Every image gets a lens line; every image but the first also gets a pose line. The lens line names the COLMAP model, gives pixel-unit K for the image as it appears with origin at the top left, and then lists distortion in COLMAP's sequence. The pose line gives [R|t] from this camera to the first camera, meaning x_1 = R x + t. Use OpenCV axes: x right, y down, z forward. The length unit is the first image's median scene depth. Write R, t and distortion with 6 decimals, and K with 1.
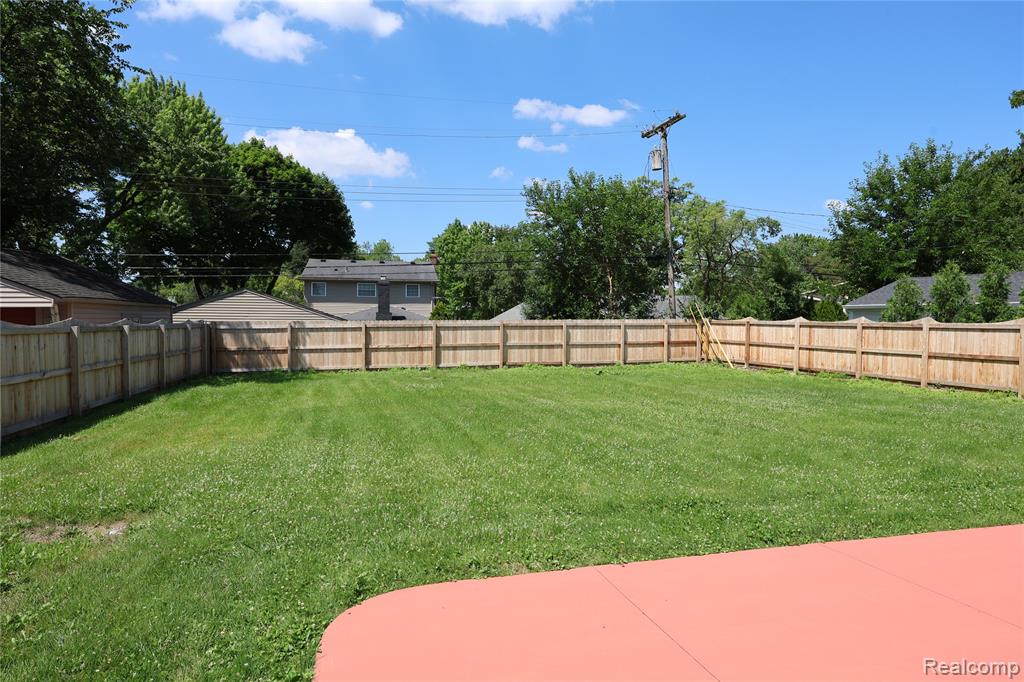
lens RADIAL K [[613.5, 0, 517.0], [0, 613.5, 345.7], [0, 0, 1]] dist [-0.000285, -0.000805]
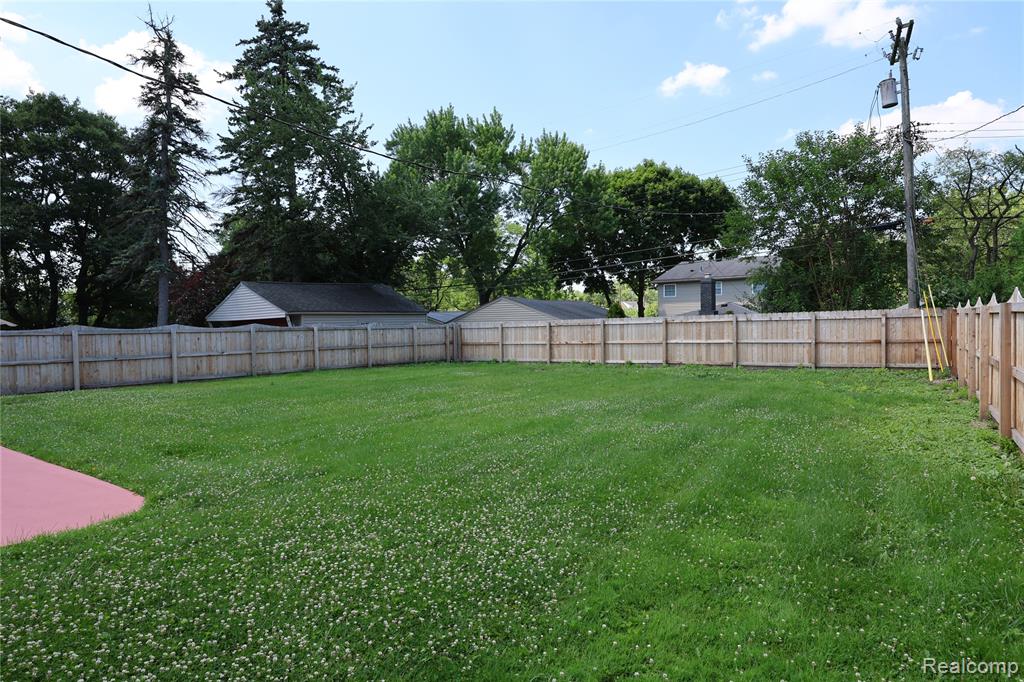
lens RADIAL K [[613.5, 0, 514.3], [0, 613.5, 341.2], [0, 0, 1]] dist [-0.000285, -0.000805]
pose [[0.622139, 0.005382, -0.782888, 0.584849], [-0.011901, 0.999926, -0.002583, 0.001817], [0.782816, 0.010924, 0.622157, 0.223686]]
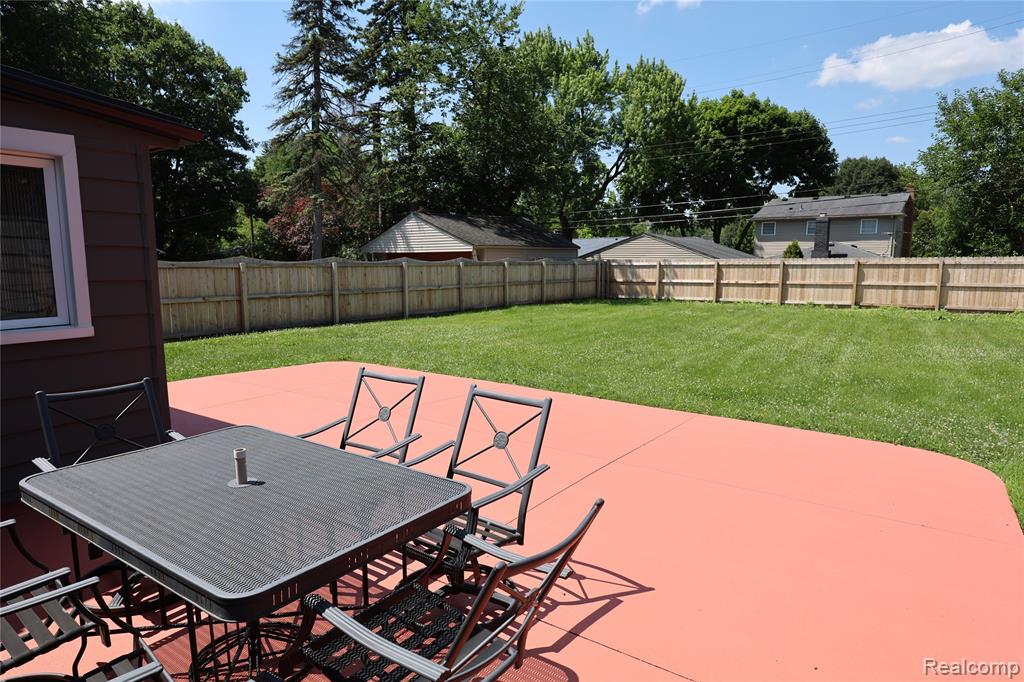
lens RADIAL K [[613.5, 0, 512.0], [0, 613.5, 341.7], [0, 0, 1]] dist [-0.000285, -0.000805]
pose [[0.636632, 0.101796, -0.764420, 0.379210], [-0.030402, 0.993792, 0.107020, 0.001670], [0.770569, -0.044893, 0.635774, -0.026309]]
